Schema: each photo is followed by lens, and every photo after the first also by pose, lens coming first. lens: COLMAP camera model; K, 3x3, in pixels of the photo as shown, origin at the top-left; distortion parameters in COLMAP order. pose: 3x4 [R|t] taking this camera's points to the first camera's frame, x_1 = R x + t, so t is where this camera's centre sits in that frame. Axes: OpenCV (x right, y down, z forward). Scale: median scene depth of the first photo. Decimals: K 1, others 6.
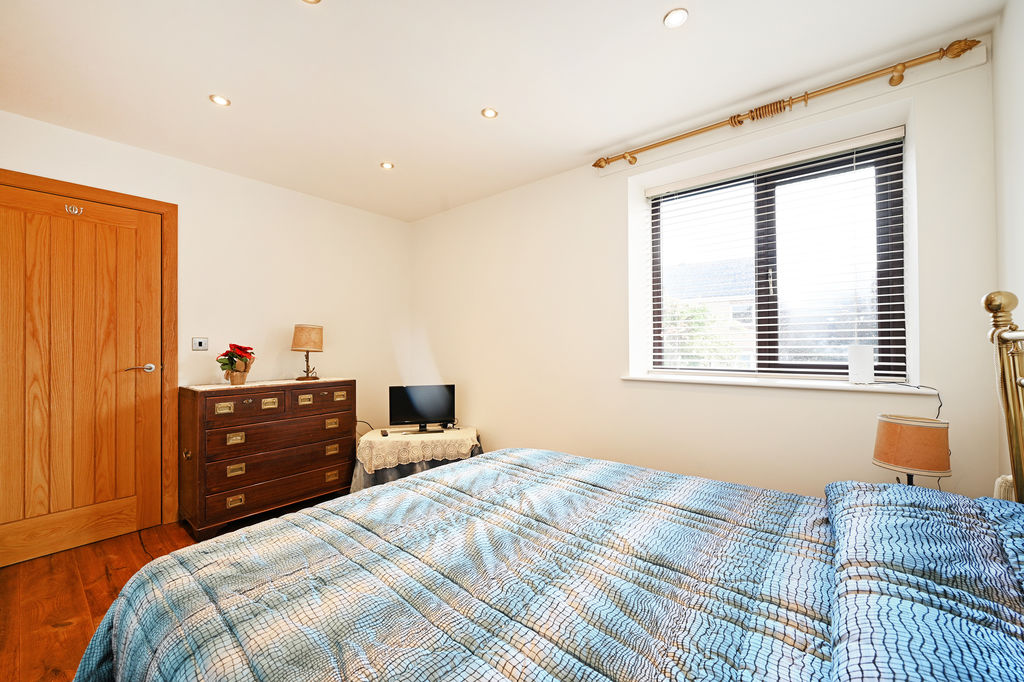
lens RADIAL K [[400.3, 0, 515.1], [0, 400.3, 342.9], [0, 0, 1]] dist [0.000957, -0.000244]
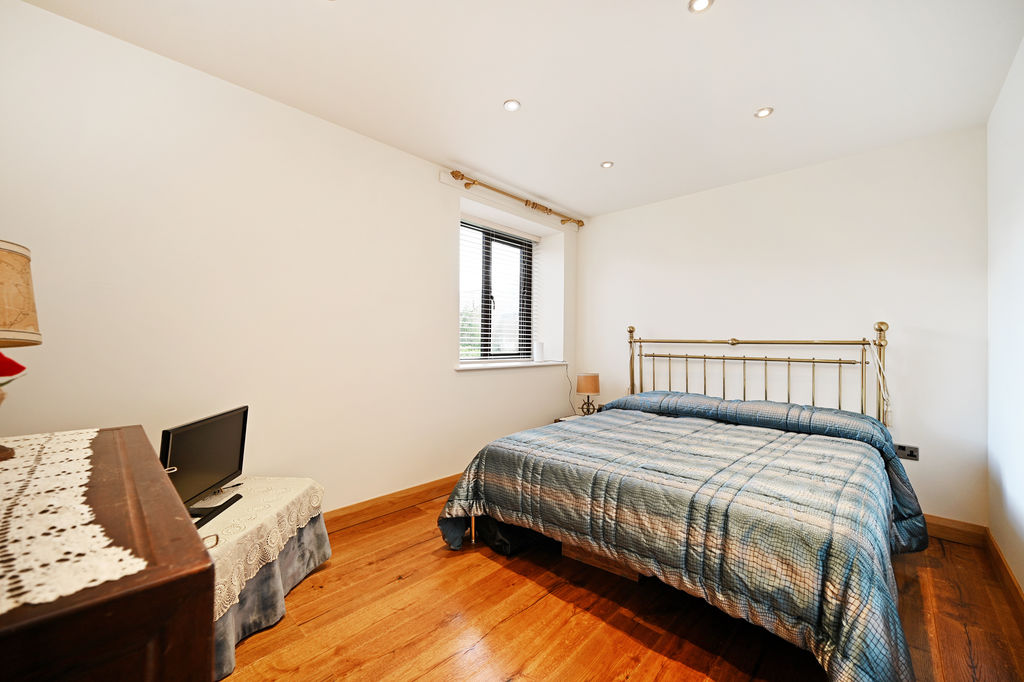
lens RADIAL K [[400.3, 0, 515.1], [0, 400.3, 344.3], [0, 0, 1]] dist [0.000957, -0.000244]
pose [[0.079645, 0.001191, 0.996823, -0.923751], [-0.020442, 0.999791, 0.000439, 0.013344], [-0.996614, -0.020412, 0.079652, 0.788960]]
